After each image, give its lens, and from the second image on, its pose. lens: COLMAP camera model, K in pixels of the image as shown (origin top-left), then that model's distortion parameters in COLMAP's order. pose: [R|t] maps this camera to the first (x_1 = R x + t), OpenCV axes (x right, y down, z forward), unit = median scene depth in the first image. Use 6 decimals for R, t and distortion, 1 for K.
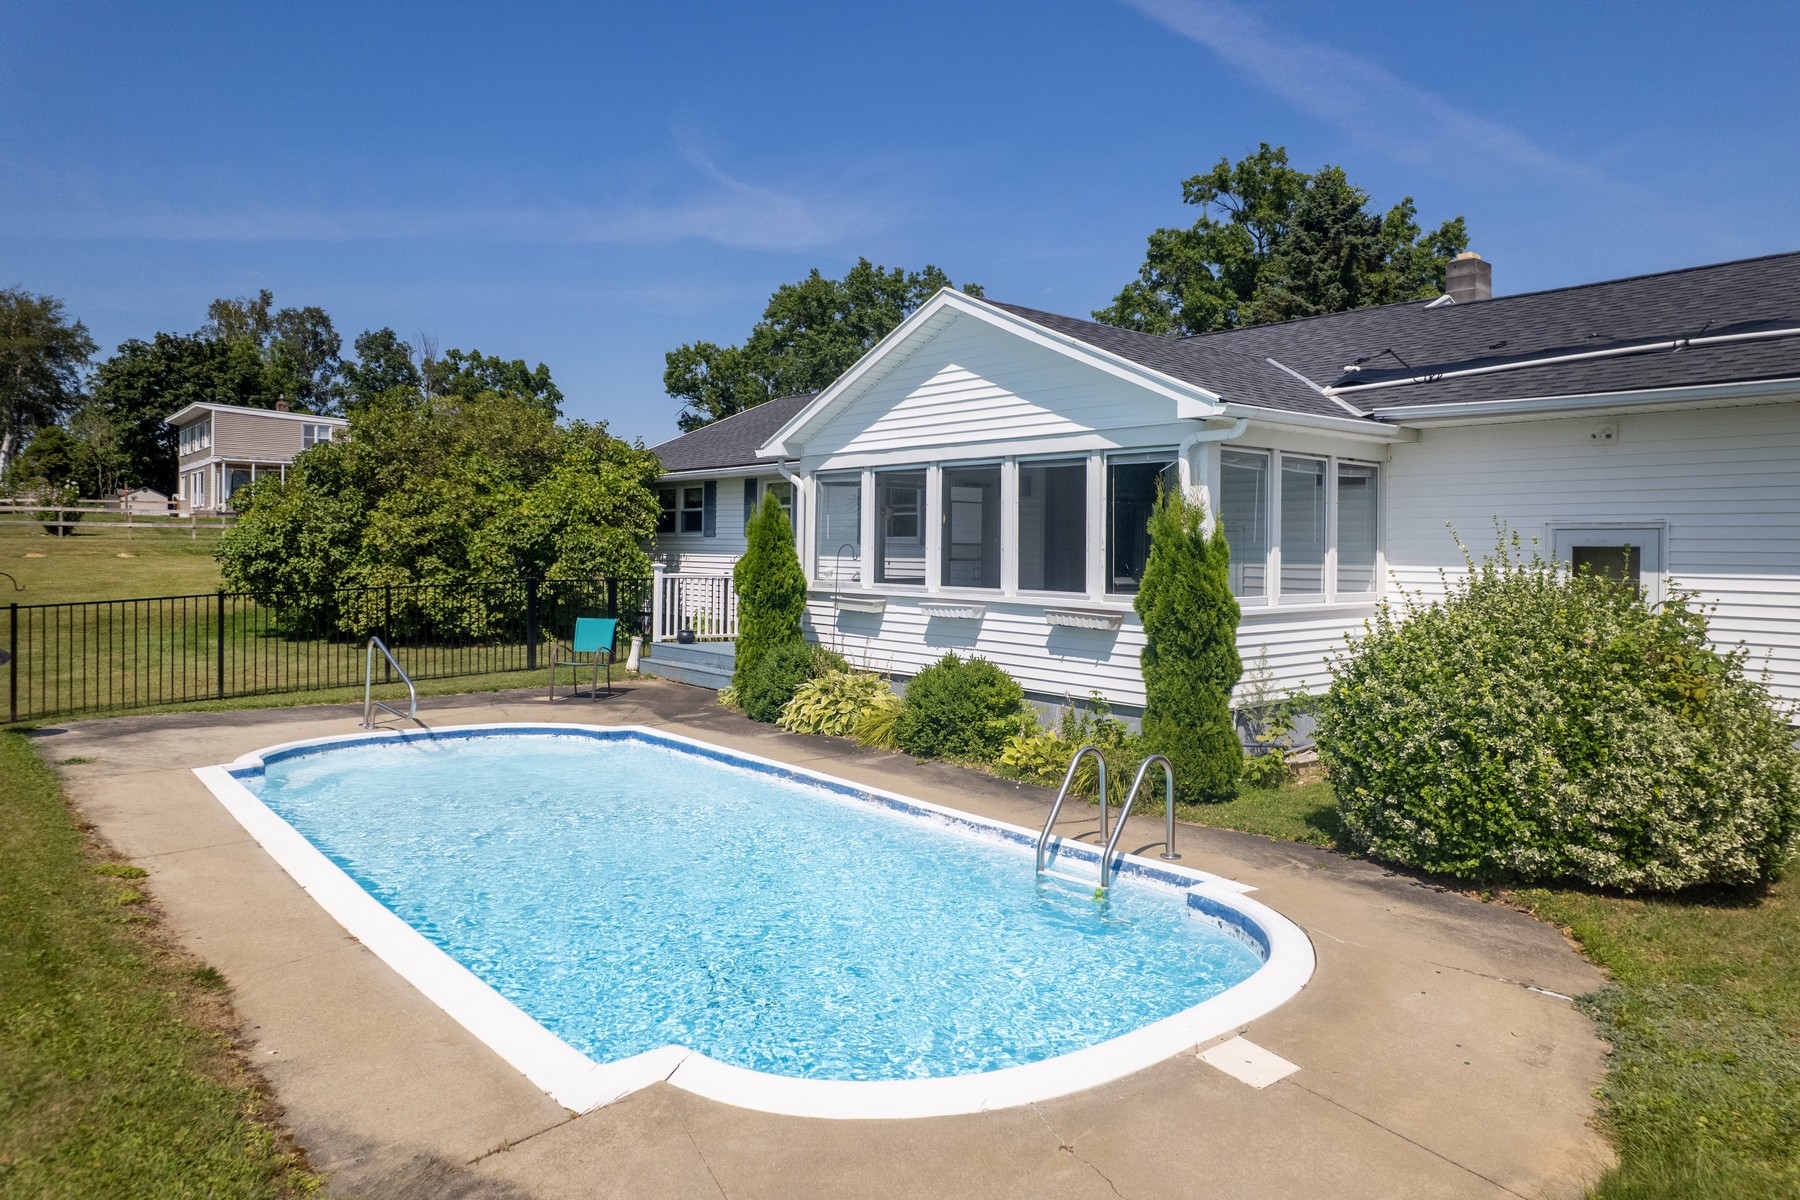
lens RADIAL K [[1151.1, 0, 900.0], [0, 1151.1, 600.0], [0, 0, 1]] dist [-0.109992, 0.000333]
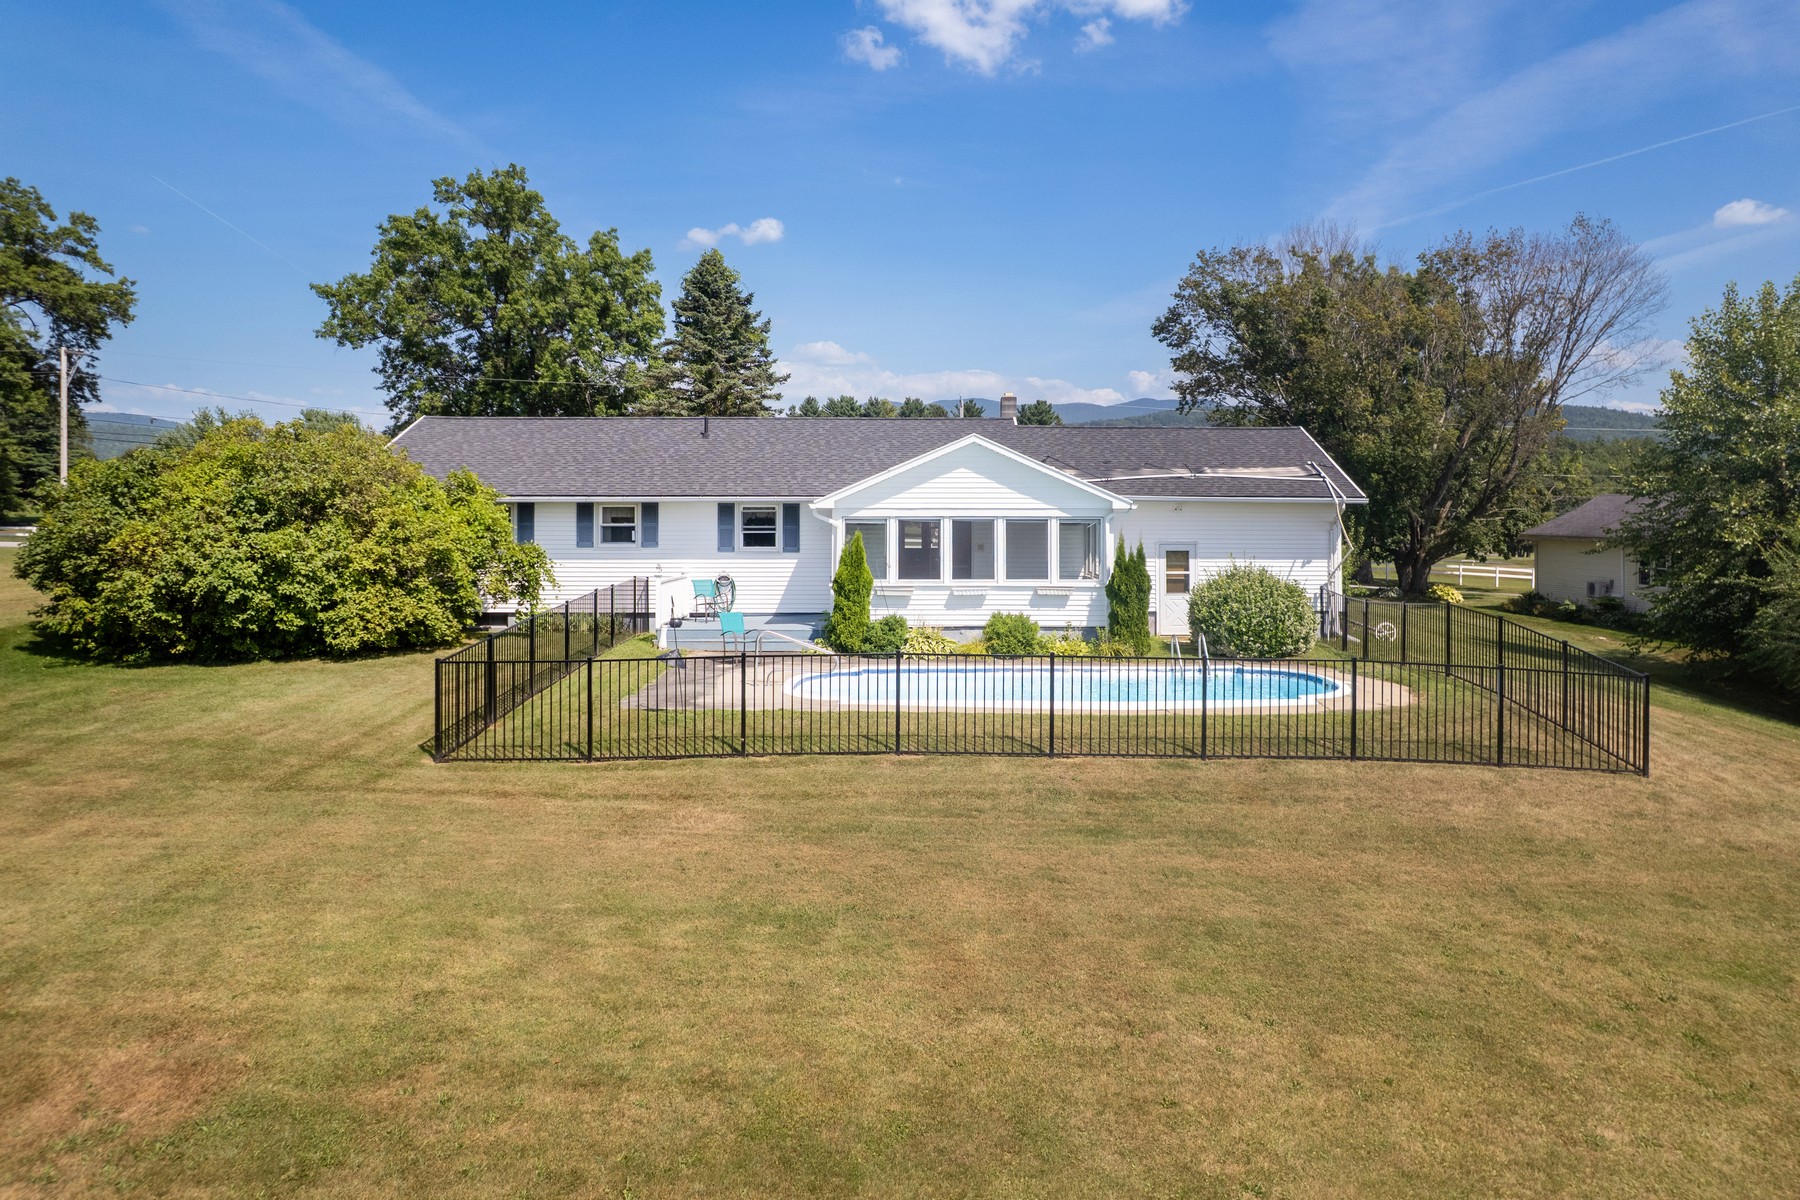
lens RADIAL K [[1210.6, 0, 897.8], [0, 1210.6, 561.5], [0, 0, 1]] dist [0.002523, 0.002274]
pose [[0.631886, -0.045355, 0.773734, -1.756387], [0.042739, 0.998806, 0.023644, -0.103954], [-0.773882, 0.018128, 0.633070, -0.259467]]
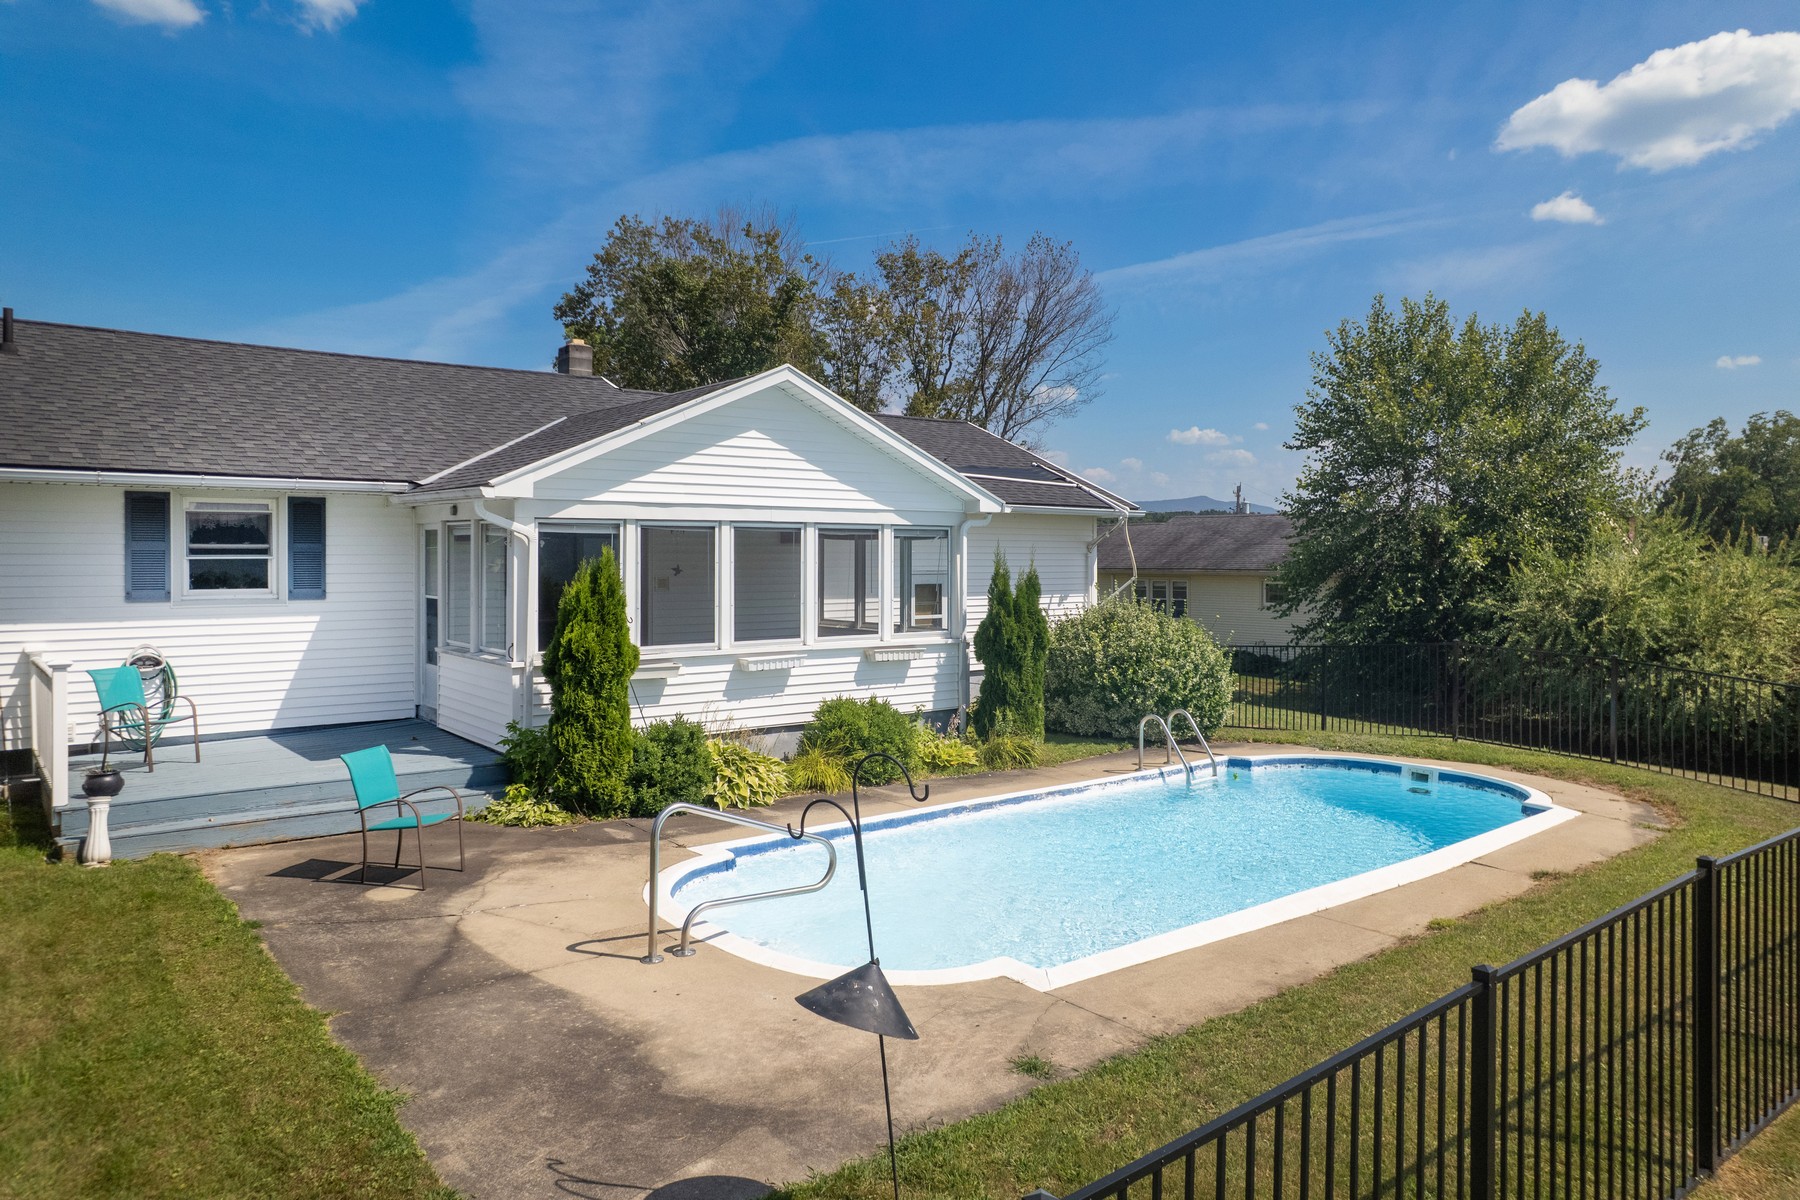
lens RADIAL K [[1210.6, 0, 897.8], [0, 1210.6, 561.5], [0, 0, 1]] dist [0.002523, 0.002274]
pose [[0.023001, -0.014447, 0.999631, -1.129892], [0.047838, 0.998766, 0.013334, -0.098728], [-0.998590, 0.047514, 0.023664, 0.891087]]
